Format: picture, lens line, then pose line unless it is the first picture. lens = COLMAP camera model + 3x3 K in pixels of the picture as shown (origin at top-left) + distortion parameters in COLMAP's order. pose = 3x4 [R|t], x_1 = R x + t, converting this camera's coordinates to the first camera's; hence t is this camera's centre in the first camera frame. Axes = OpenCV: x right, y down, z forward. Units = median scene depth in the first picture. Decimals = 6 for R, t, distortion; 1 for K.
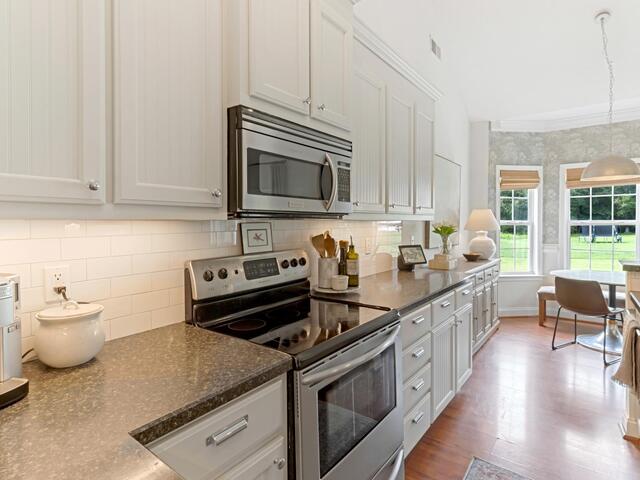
lens RADIAL K [[346.8, 0, 321.2], [0, 346.8, 234.0], [0, 0, 1]] dist [0.003090, 0.001354]
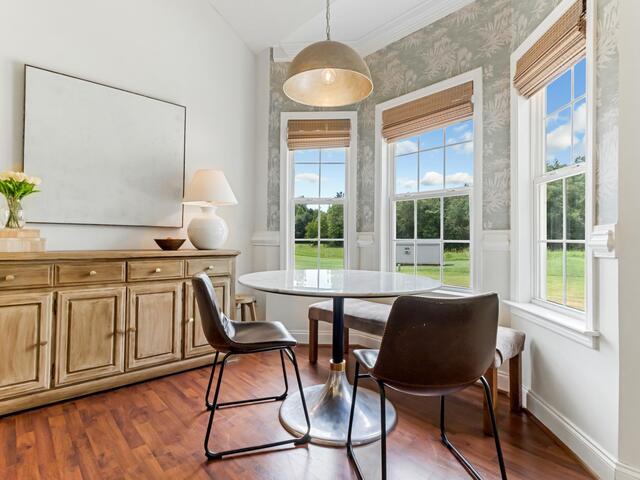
lens RADIAL K [[346.8, 0, 318.7], [0, 346.8, 238.2], [0, 0, 1]] dist [0.003090, 0.001354]
pose [[0.980535, 0.014197, -0.195829, 0.758080], [-0.018028, 0.999679, -0.017797, 0.056595], [0.195513, 0.020981, 0.980477, 0.393696]]
